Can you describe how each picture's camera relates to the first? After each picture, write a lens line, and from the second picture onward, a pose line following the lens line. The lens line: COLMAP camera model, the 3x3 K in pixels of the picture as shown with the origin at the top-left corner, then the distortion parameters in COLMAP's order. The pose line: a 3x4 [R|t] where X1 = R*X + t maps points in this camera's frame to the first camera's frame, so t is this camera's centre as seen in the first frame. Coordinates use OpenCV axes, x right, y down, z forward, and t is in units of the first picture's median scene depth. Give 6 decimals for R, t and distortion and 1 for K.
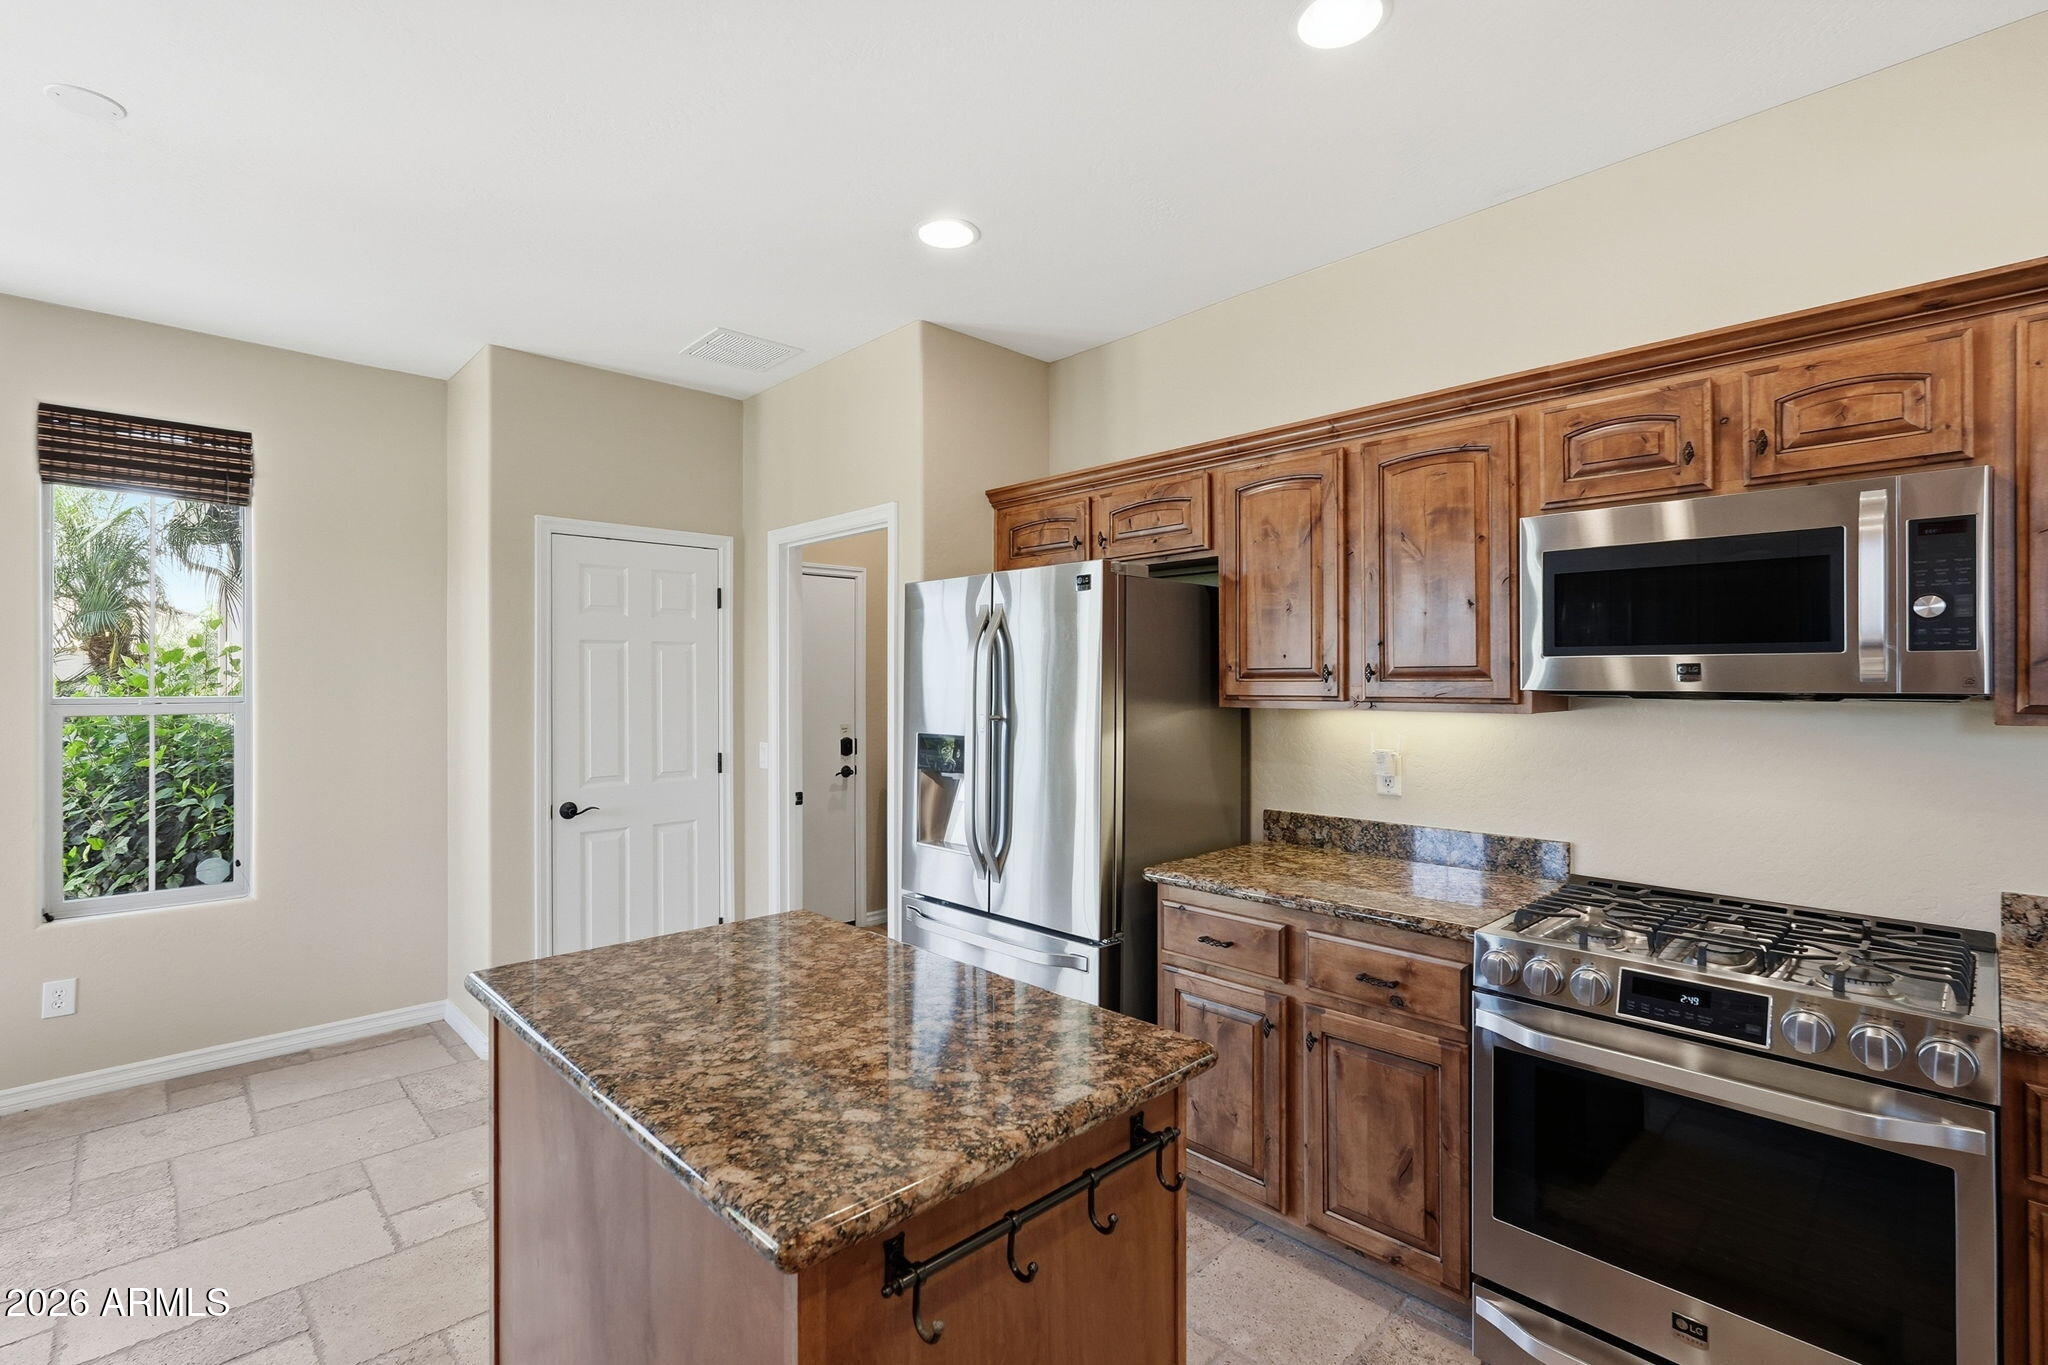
lens RADIAL K [[935.5, 0, 1013.5], [0, 935.5, 675.8], [0, 0, 1]] dist [-0.000439, 0.000044]
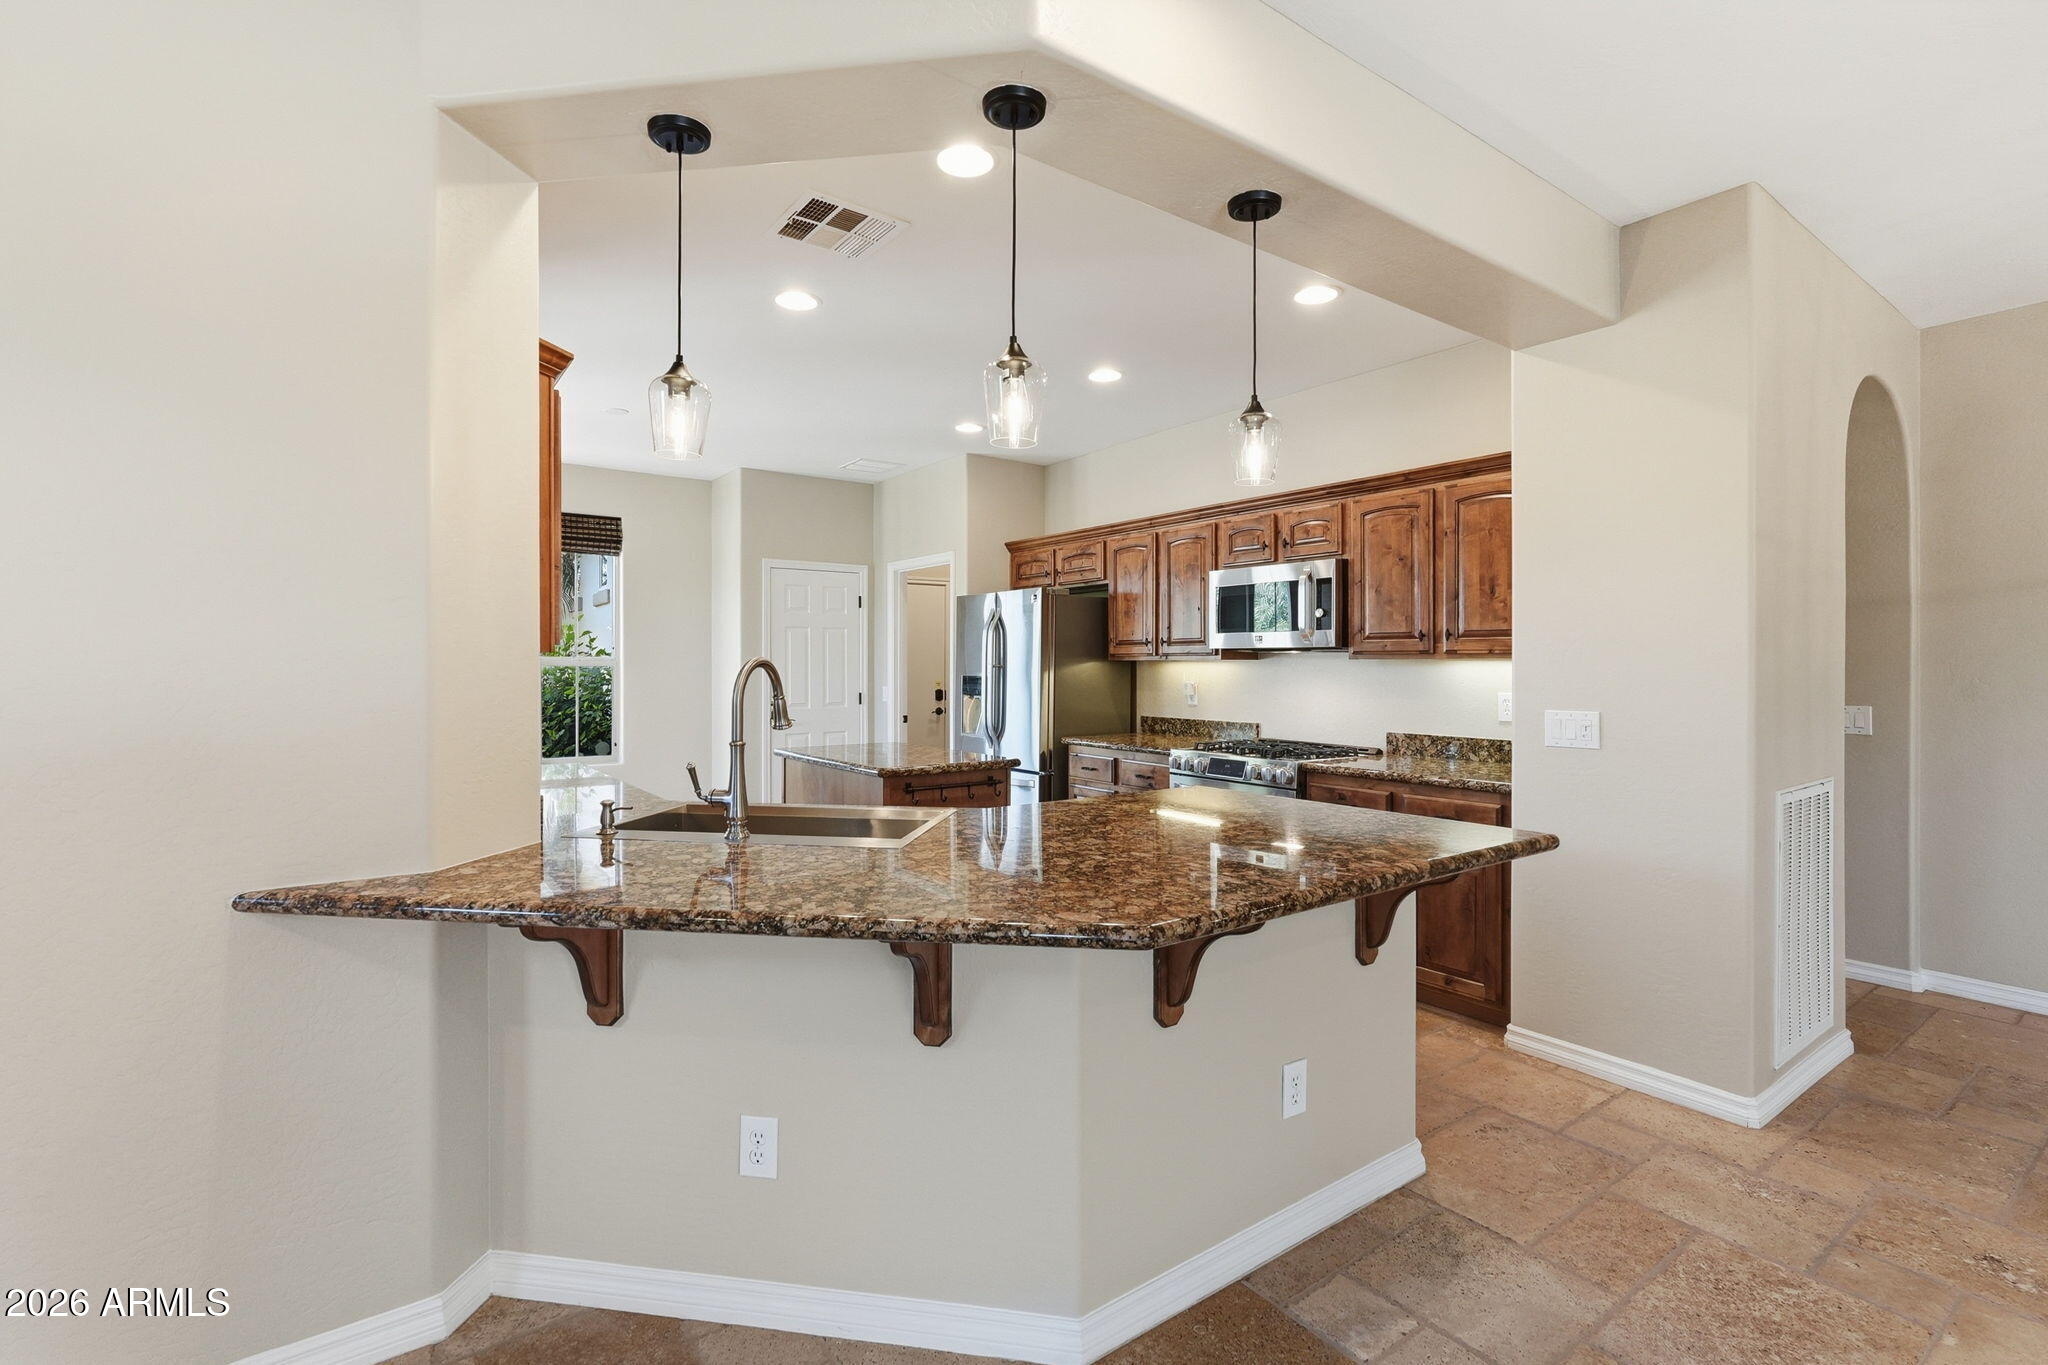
lens RADIAL K [[925.1, 0, 1024.0], [0, 925.1, 682.5], [0, 0, 1]] dist [0.001320, 0.000519]
pose [[0.992184, 0.005842, -0.124643, 0.278715], [-0.002910, 0.999715, 0.023689, 0.033480], [0.124746, -0.023141, 0.991919, -0.921565]]
